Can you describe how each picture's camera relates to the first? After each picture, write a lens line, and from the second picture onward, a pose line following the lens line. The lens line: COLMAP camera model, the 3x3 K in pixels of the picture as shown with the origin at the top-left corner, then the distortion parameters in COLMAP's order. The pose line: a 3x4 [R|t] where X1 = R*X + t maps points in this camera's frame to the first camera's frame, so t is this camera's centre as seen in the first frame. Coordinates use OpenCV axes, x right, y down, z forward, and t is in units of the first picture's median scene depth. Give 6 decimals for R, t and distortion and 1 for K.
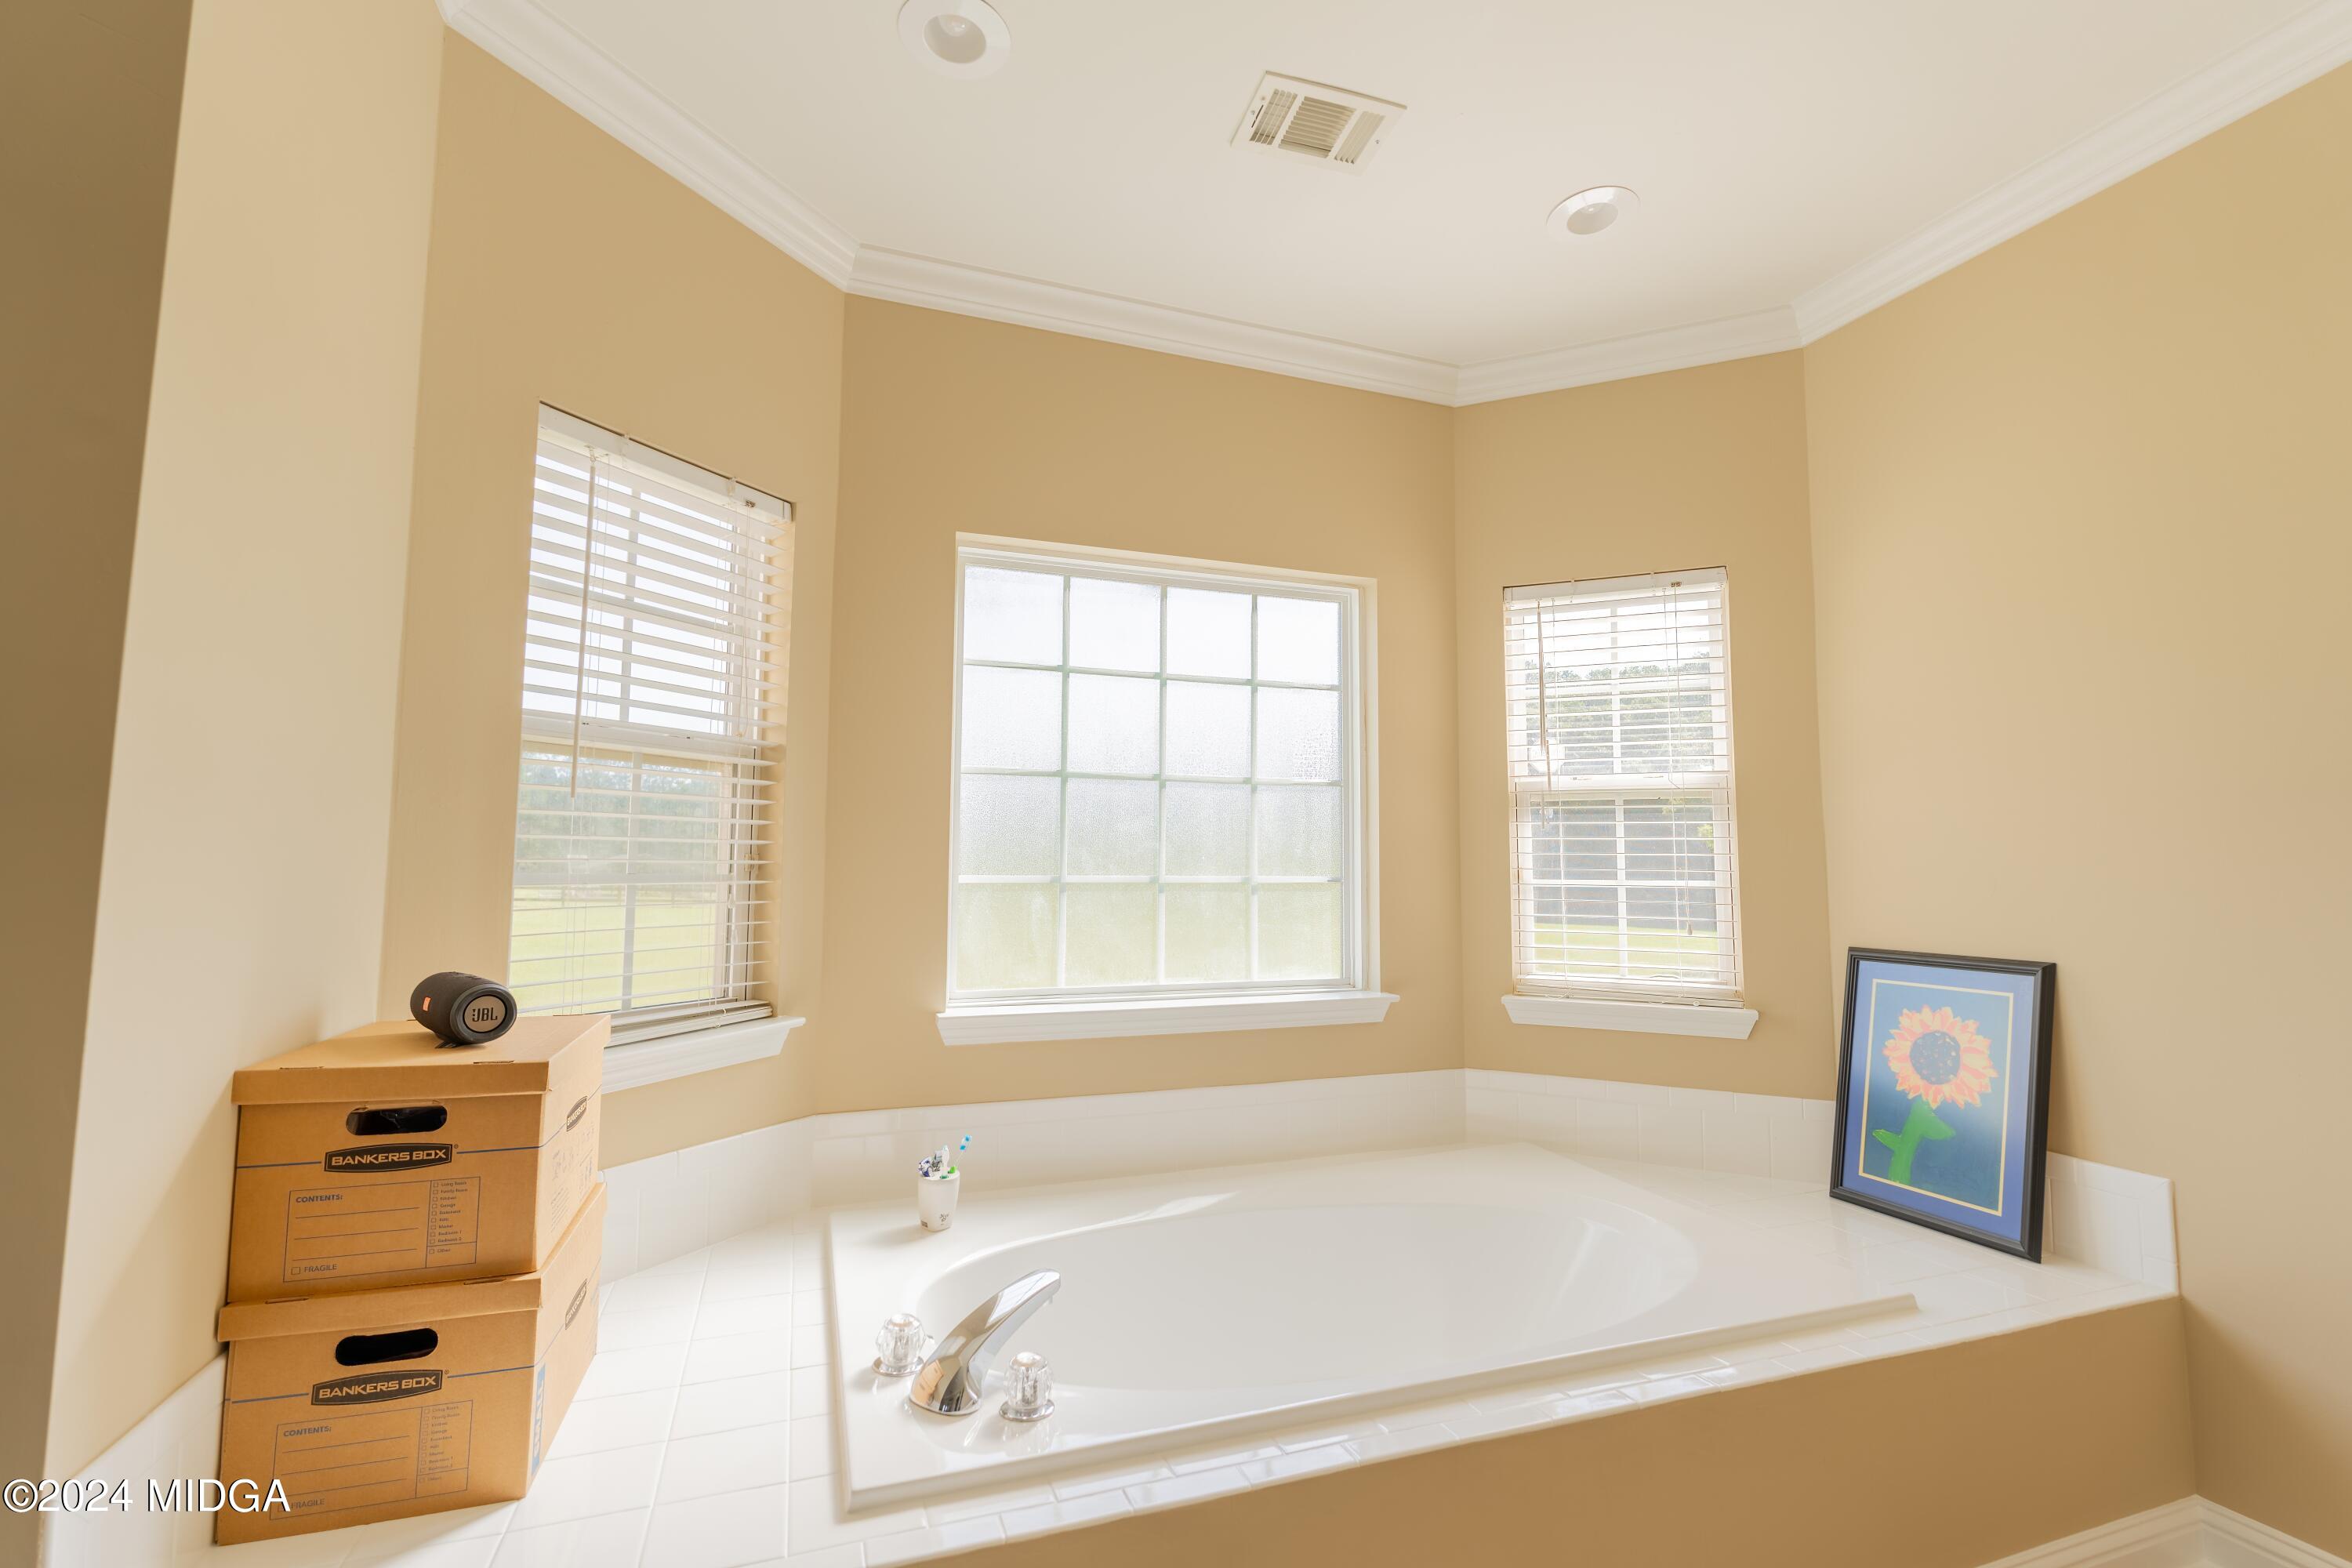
lens RADIAL K [[1040.2, 0, 1163.9], [0, 1040.2, 787.2], [0, 0, 1]] dist [-0.003263, -0.000891]
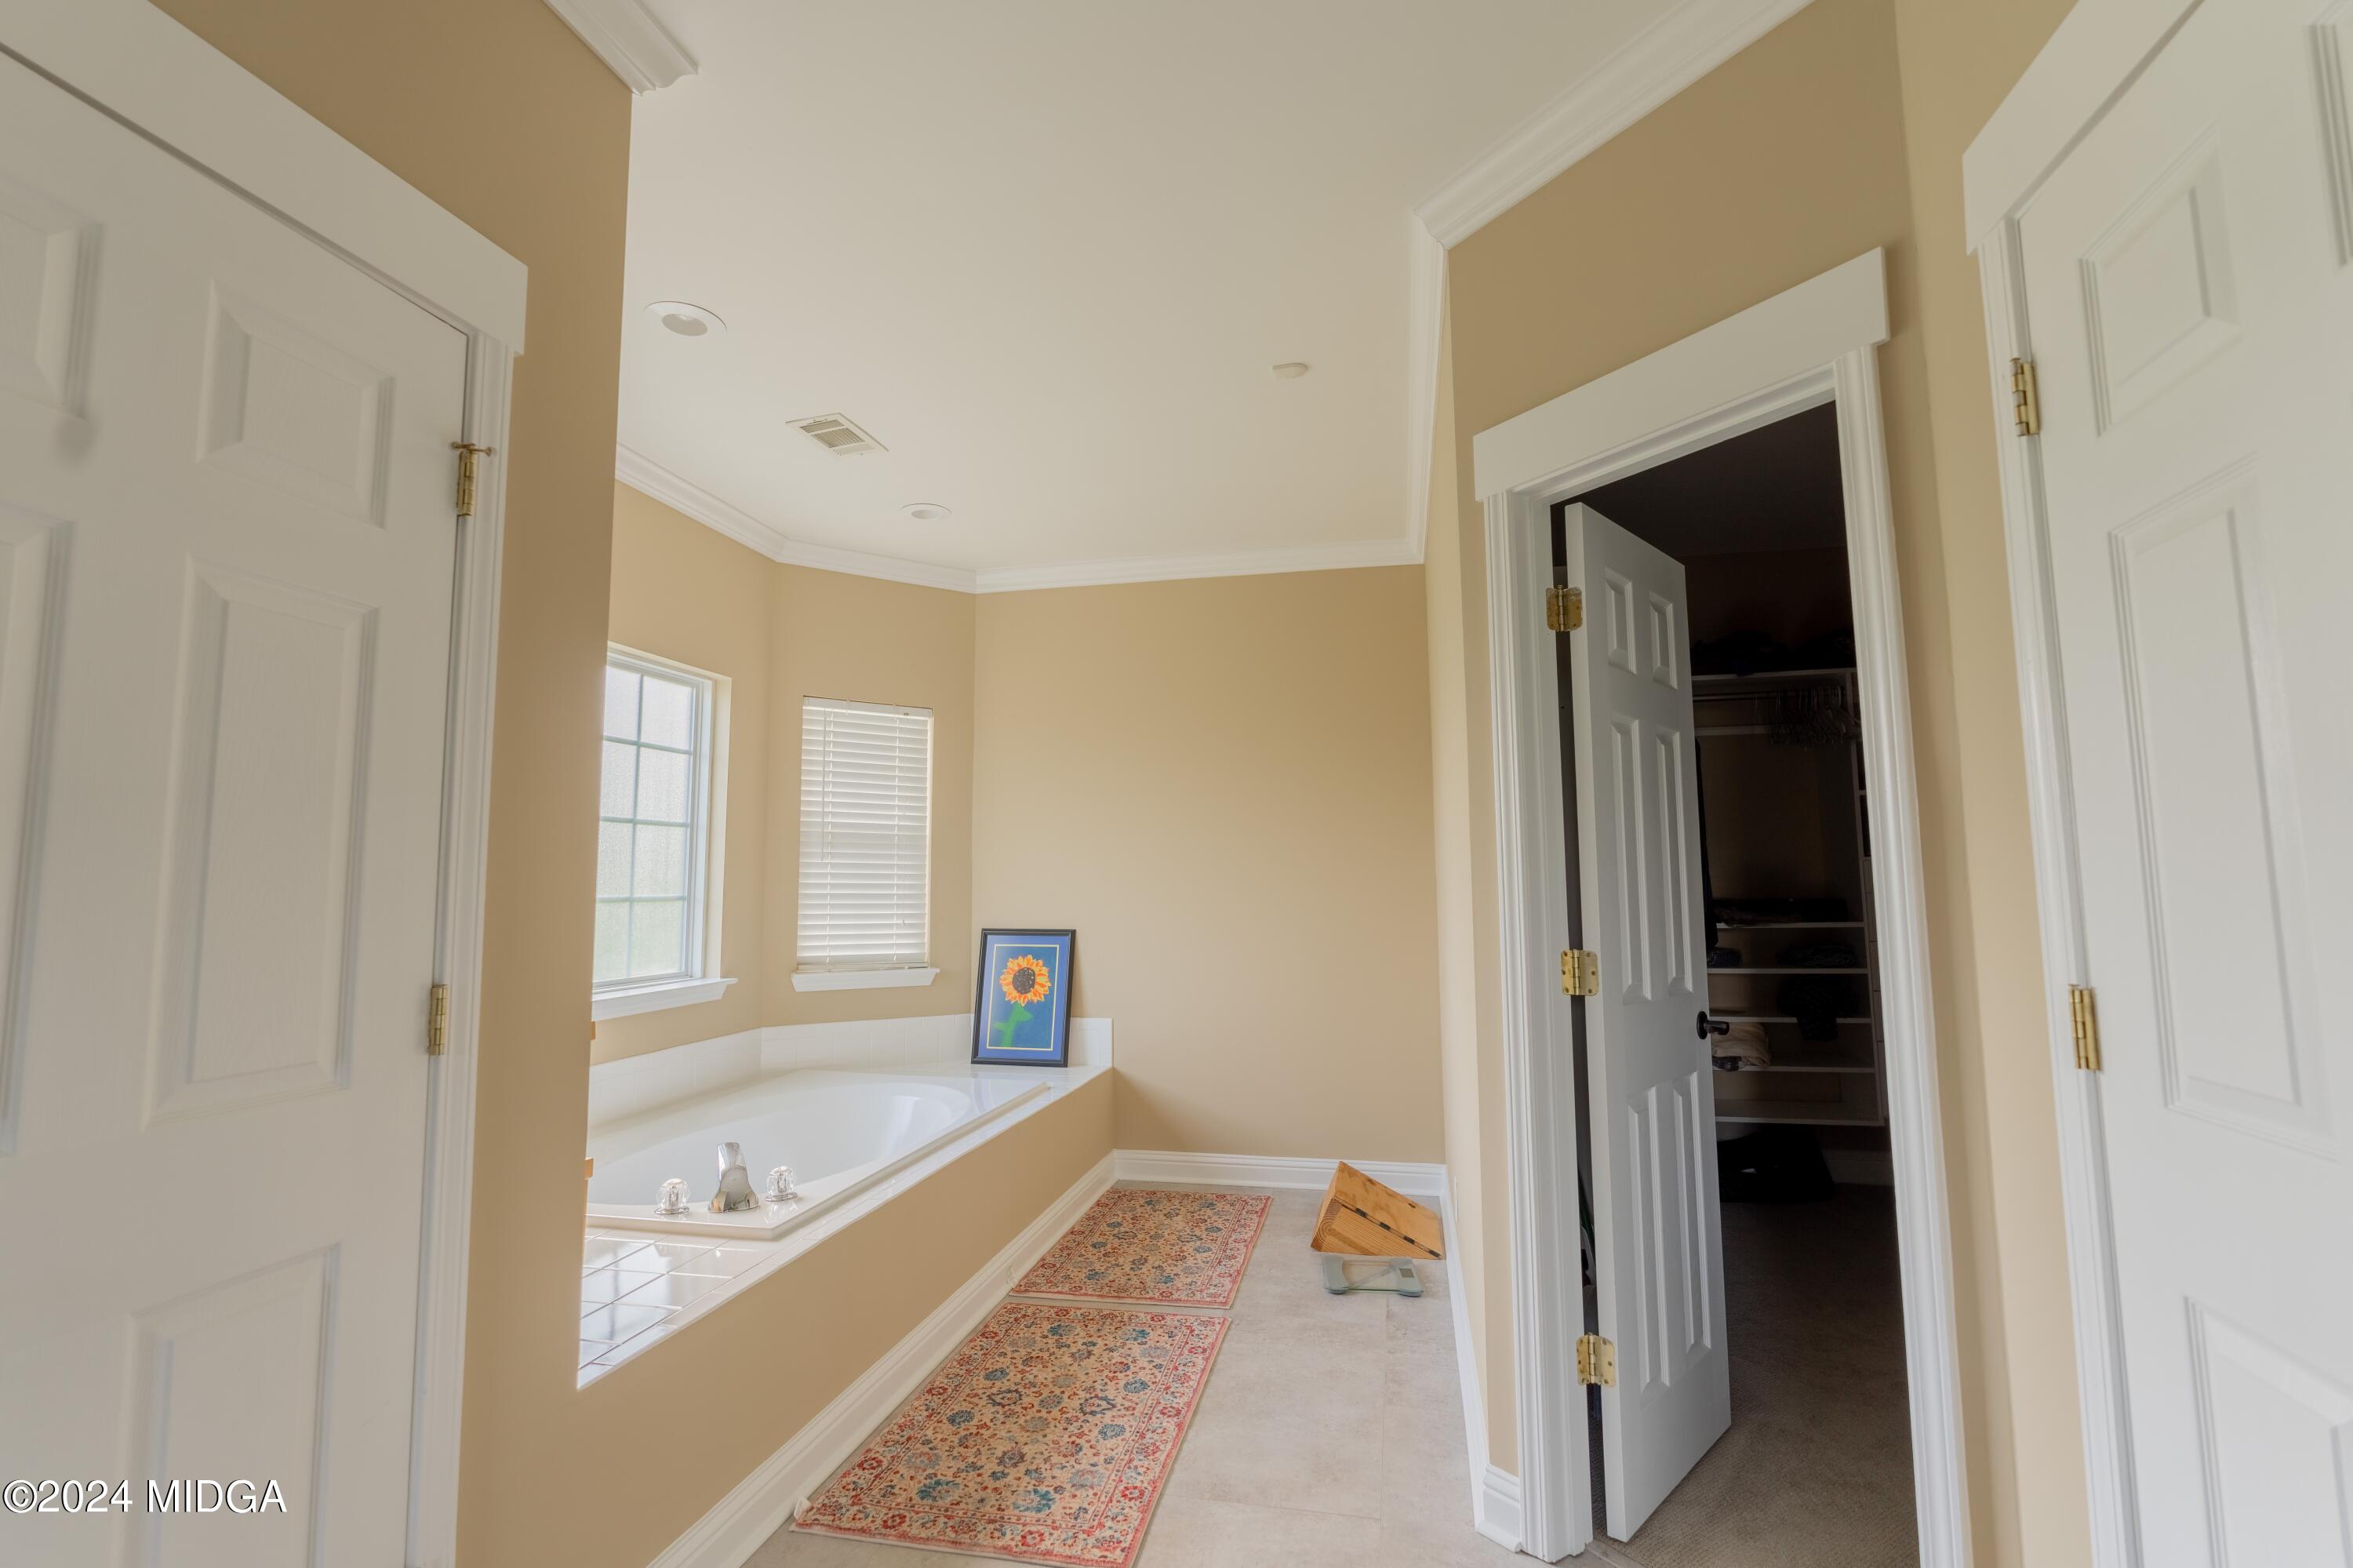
lens RADIAL K [[1040.6, 0, 1164.4], [0, 1040.6, 787.2], [0, 0, 1]] dist [-0.003263, -0.000891]
pose [[0.539921, 0.072268, 0.838608, -0.764680], [-0.058233, 0.997127, -0.048436, -0.027295], [-0.839699, -0.022683, 0.542578, -0.284187]]
